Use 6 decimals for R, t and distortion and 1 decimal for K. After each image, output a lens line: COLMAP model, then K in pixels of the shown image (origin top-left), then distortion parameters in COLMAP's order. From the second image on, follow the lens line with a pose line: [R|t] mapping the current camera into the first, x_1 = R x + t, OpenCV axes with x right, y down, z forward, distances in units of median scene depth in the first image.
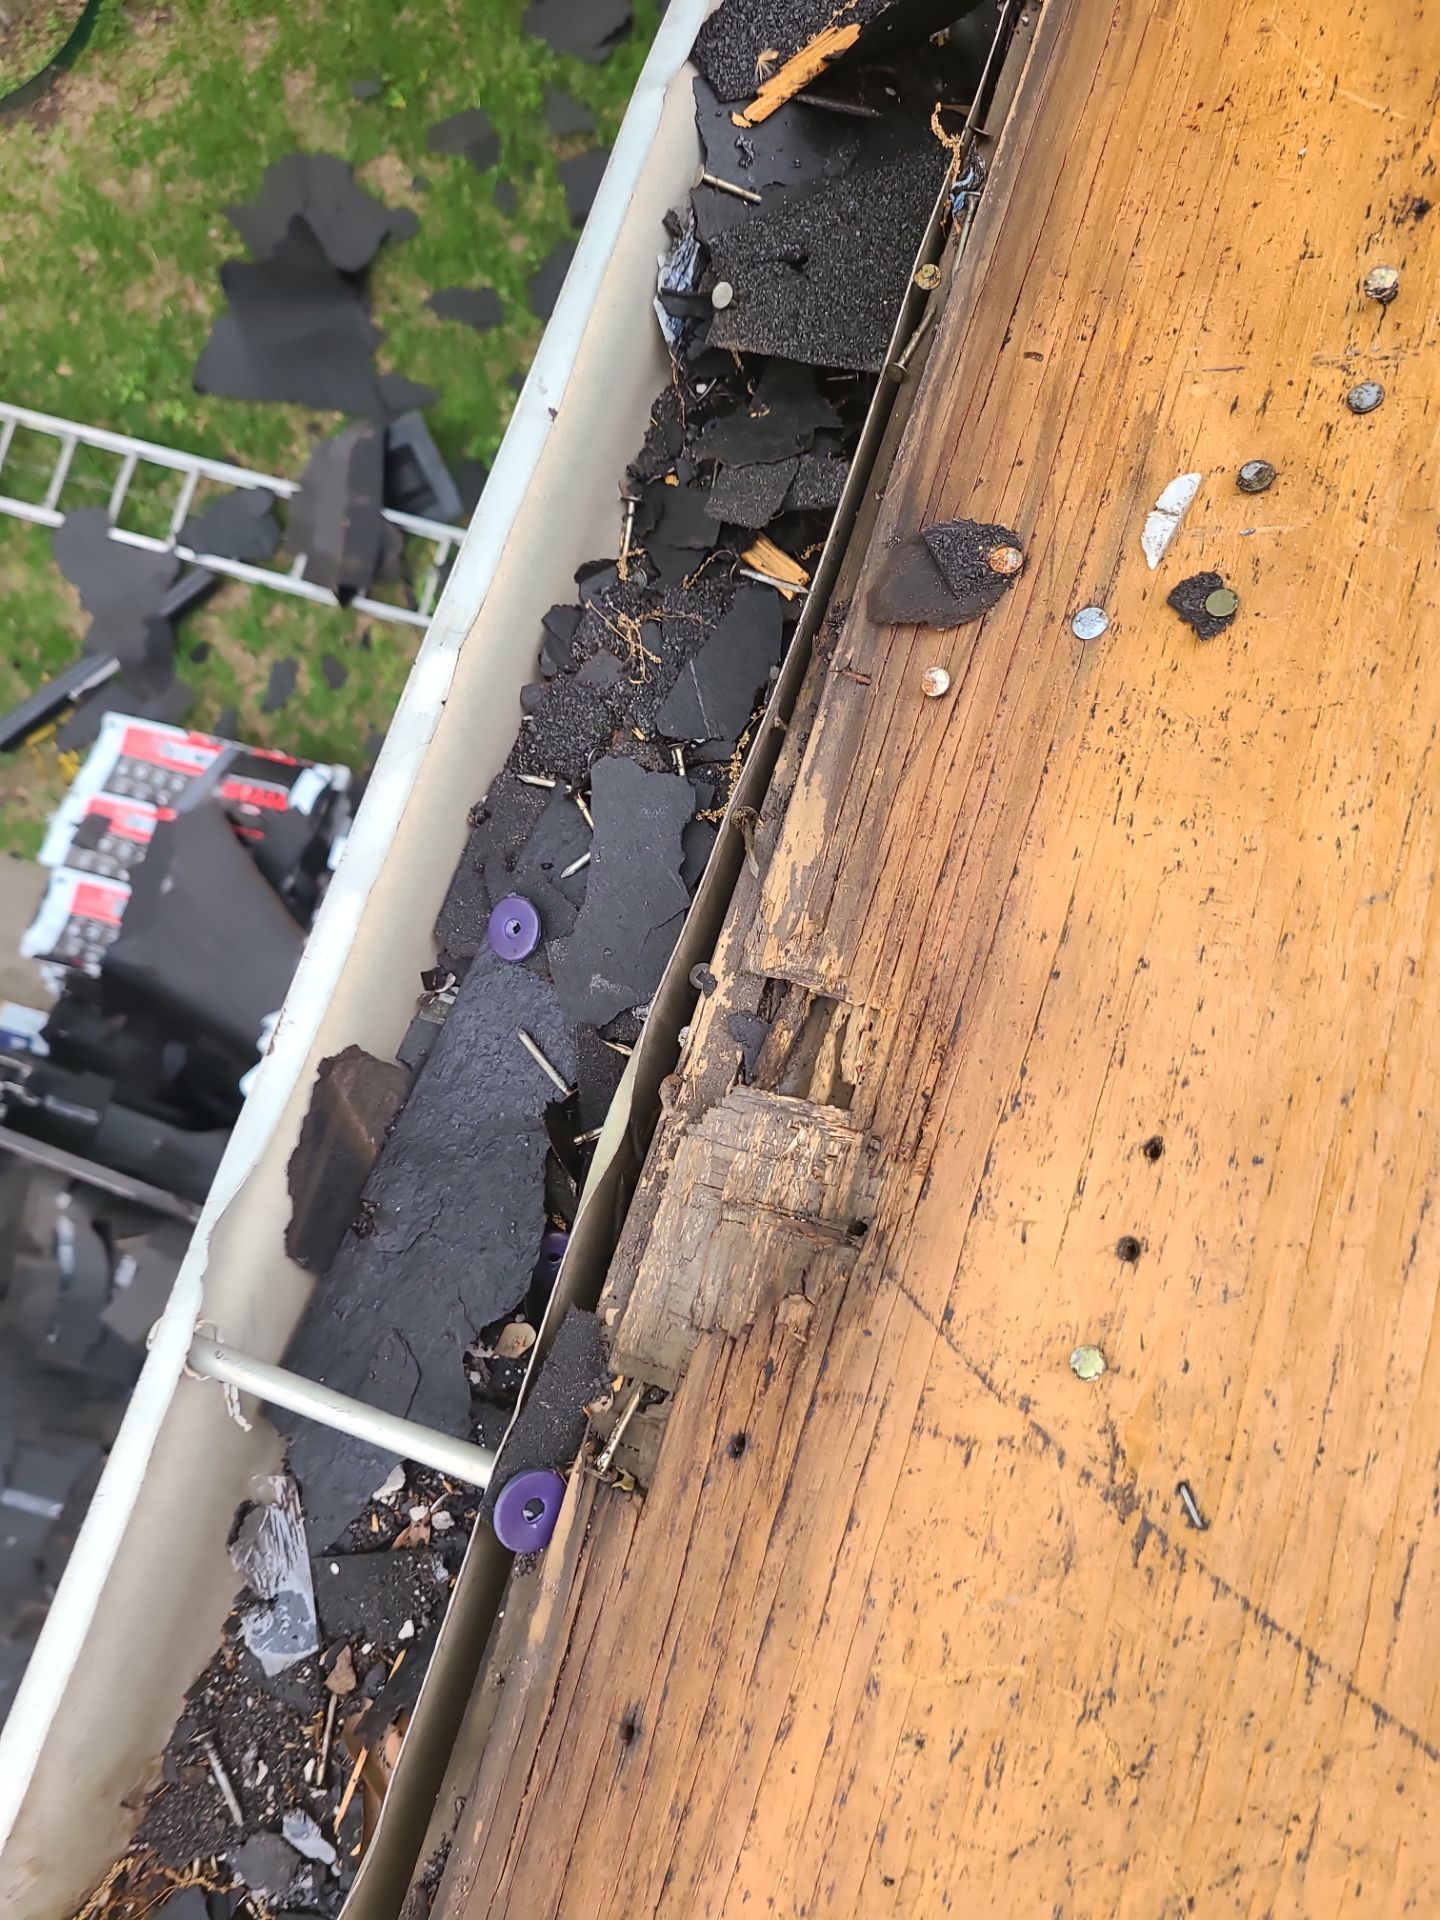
lens RADIAL K [[1498.1, 0, 677.9], [0, 1498.1, 923.5], [0, 0, 1]] dist [0.053724, -0.041274]
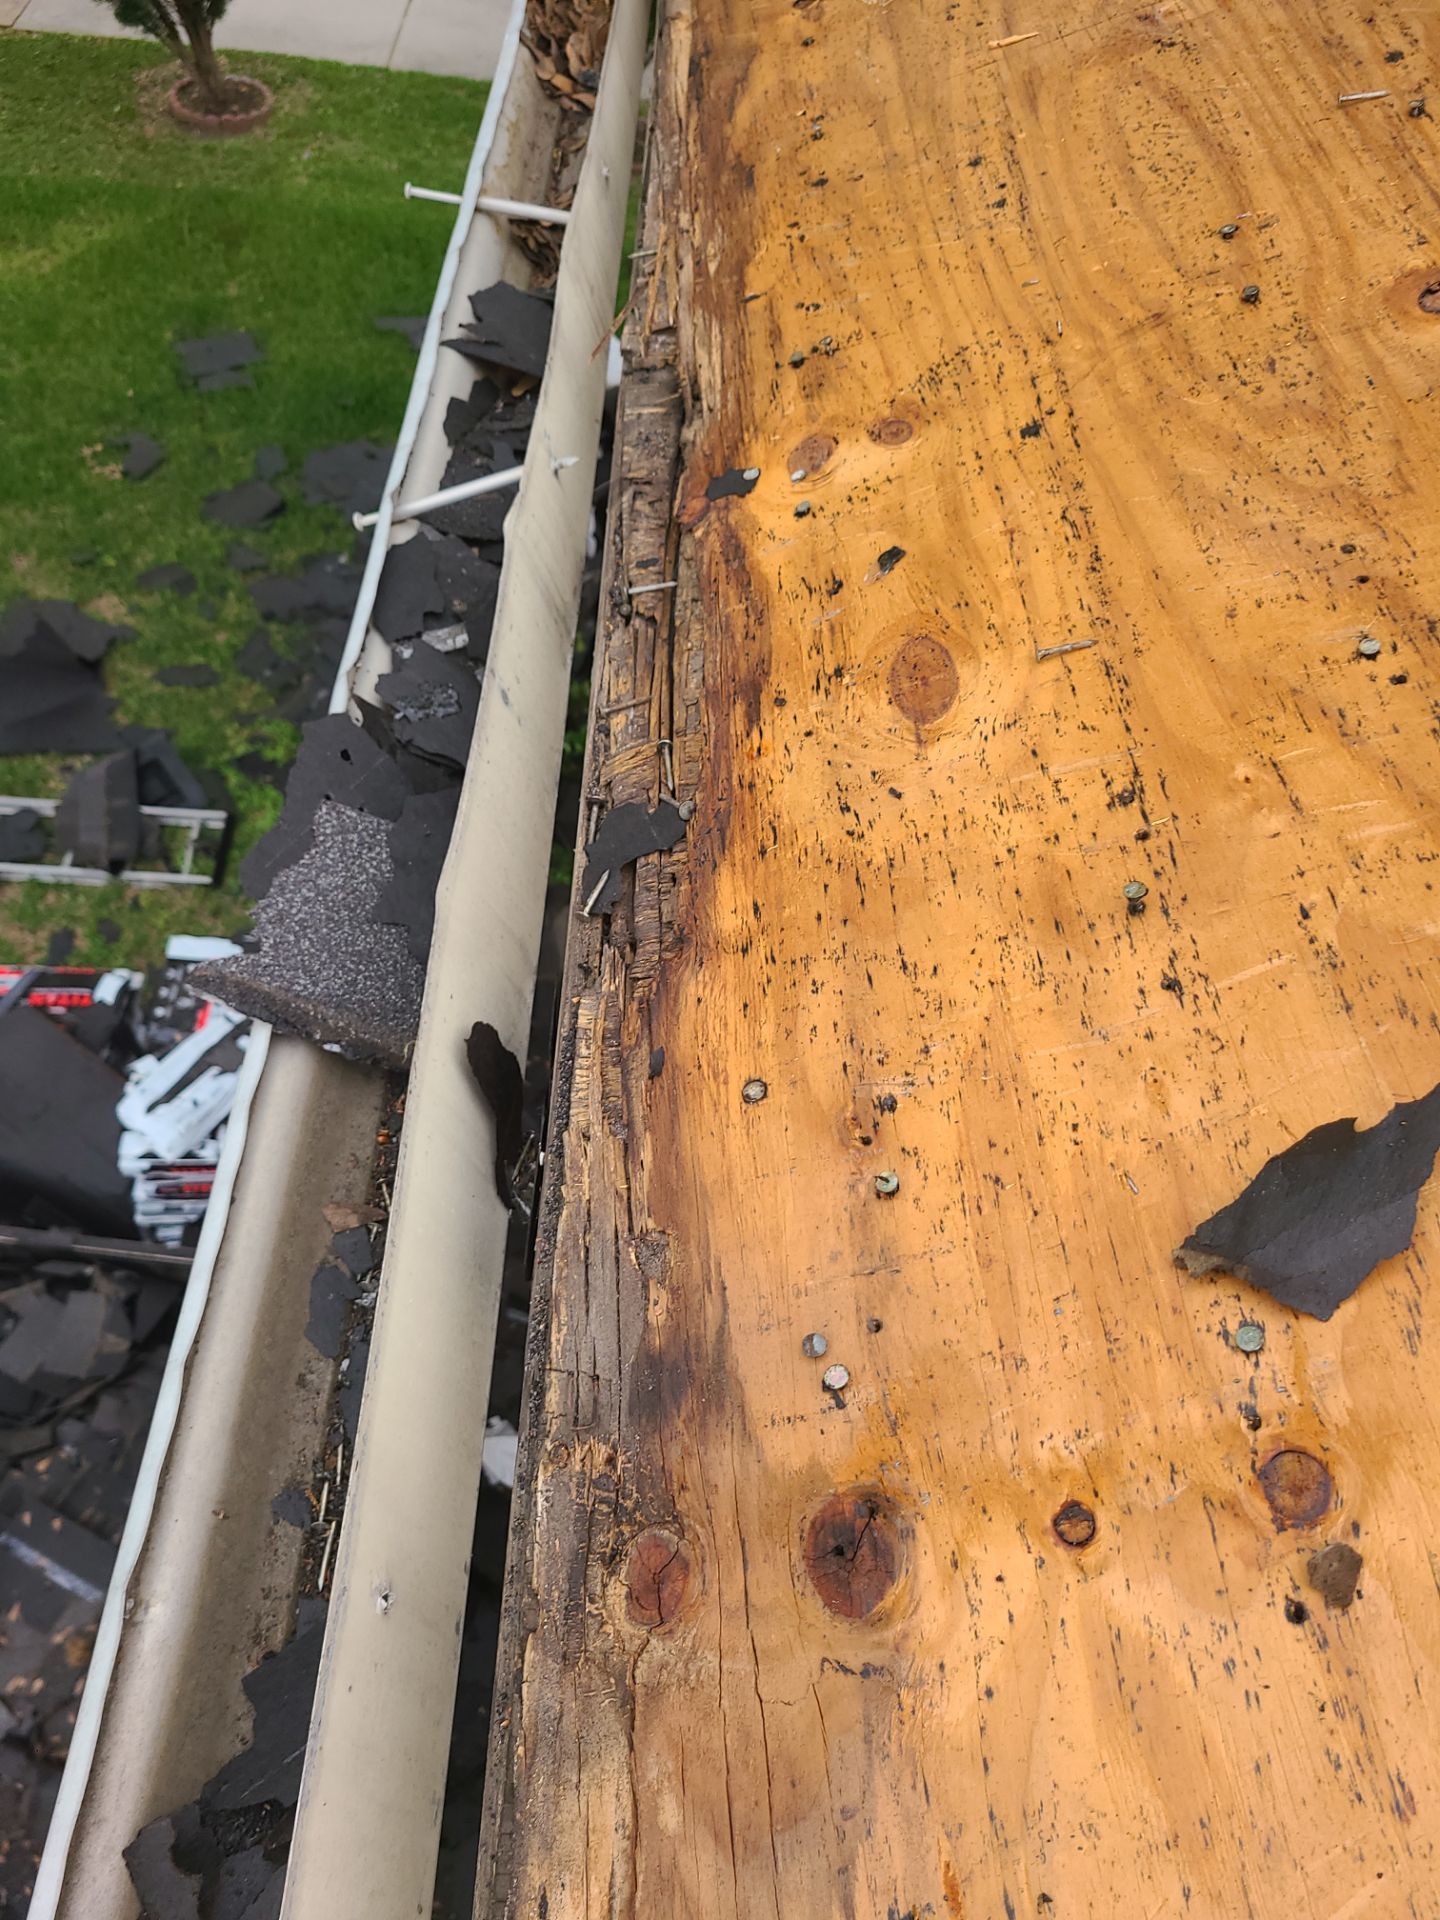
lens RADIAL K [[1498.1, 0, 677.9], [0, 1498.1, 923.5], [0, 0, 1]] dist [0.053724, -0.041274]
pose [[0.949546, -0.142849, 0.279207, -0.131927], [0.249116, 0.884375, -0.394743, 0.377616], [-0.190535, 0.444382, 0.875341, -0.093166]]
